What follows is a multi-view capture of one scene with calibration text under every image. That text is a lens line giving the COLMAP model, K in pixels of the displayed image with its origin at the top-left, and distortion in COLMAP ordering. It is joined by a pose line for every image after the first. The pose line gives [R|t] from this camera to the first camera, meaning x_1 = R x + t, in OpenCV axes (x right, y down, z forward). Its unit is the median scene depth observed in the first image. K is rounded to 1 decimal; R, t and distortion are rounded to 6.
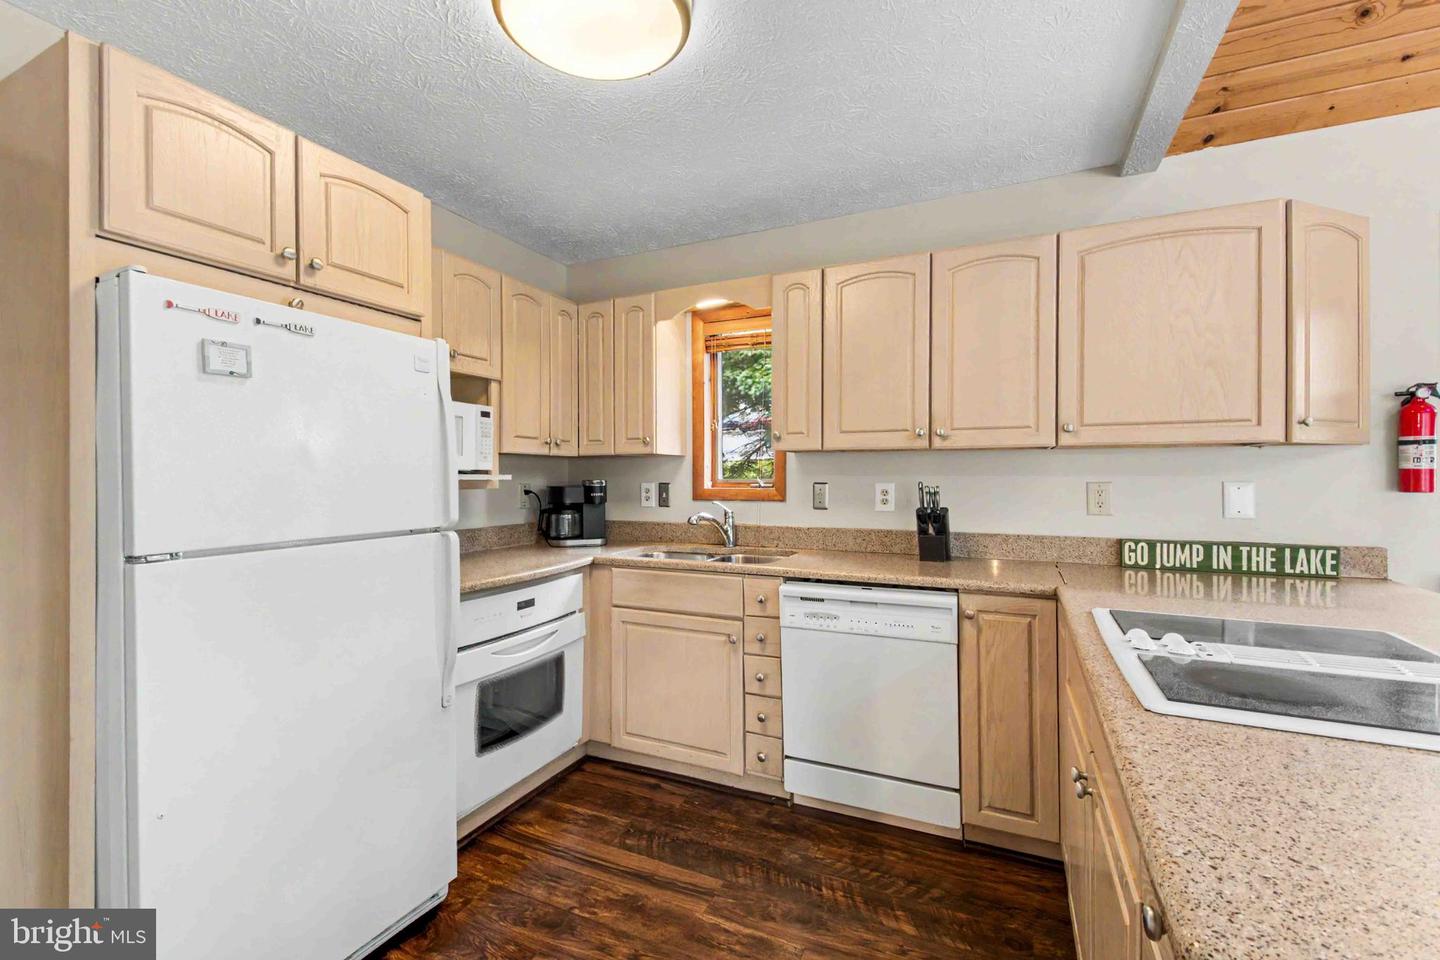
lens RADIAL K [[637.5, 0, 717.6], [0, 637.5, 473.2], [0, 0, 1]] dist [0.003314, -0.003156]
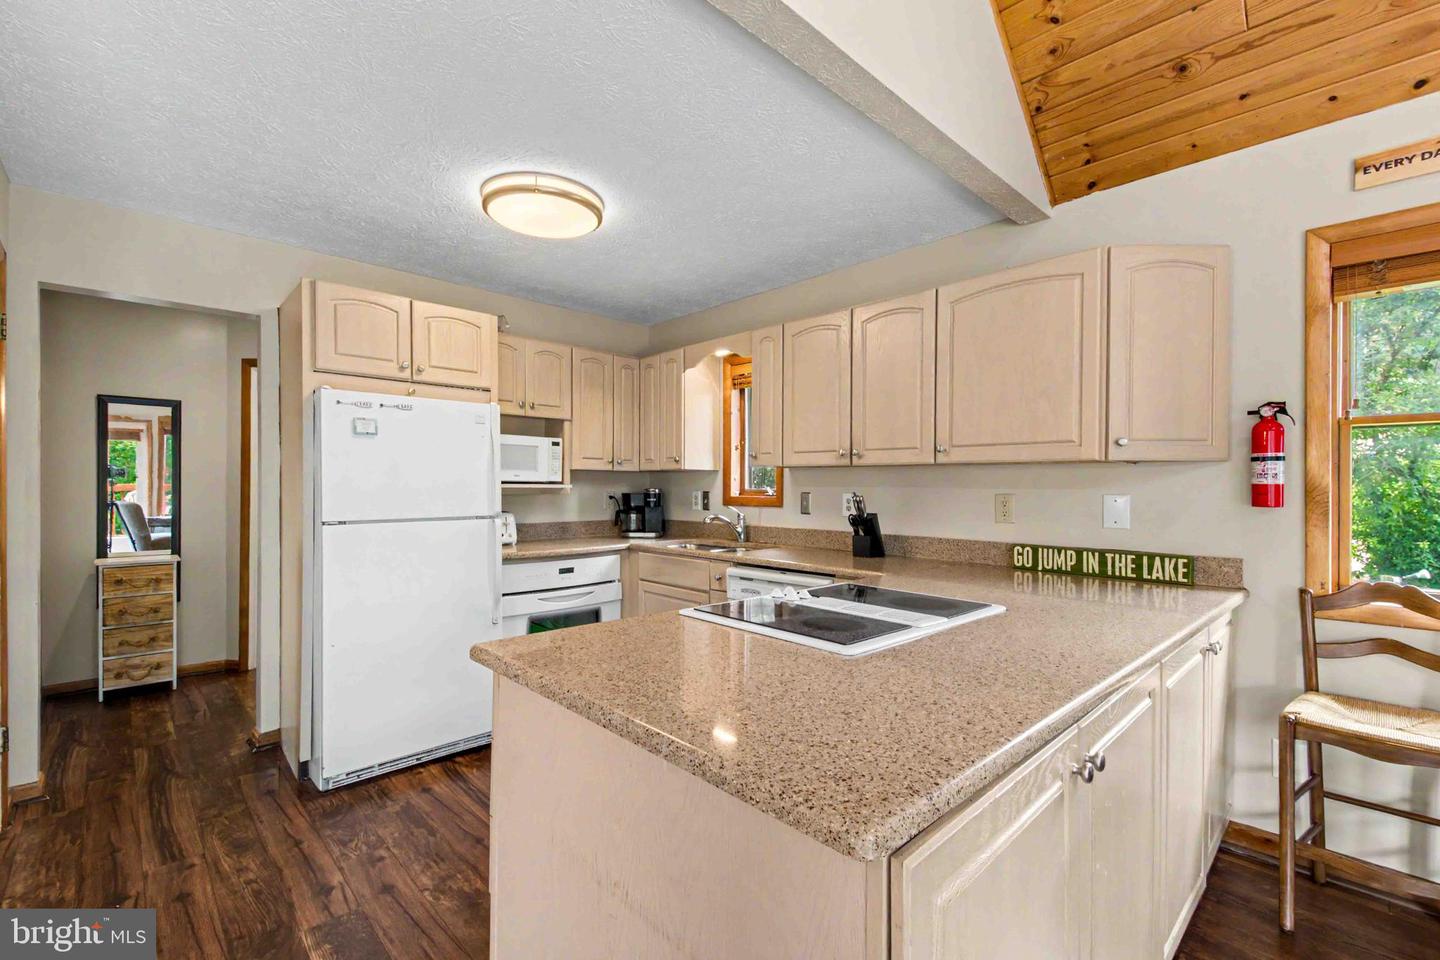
lens RADIAL K [[637.5, 0, 720.7], [0, 637.5, 486.5], [0, 0, 1]] dist [0.003314, -0.003156]
pose [[0.932877, 0.006874, -0.360130, 0.552809], [-0.005009, 0.999969, 0.006111, -0.004368], [0.360161, -0.003897, 0.932882, -0.259816]]
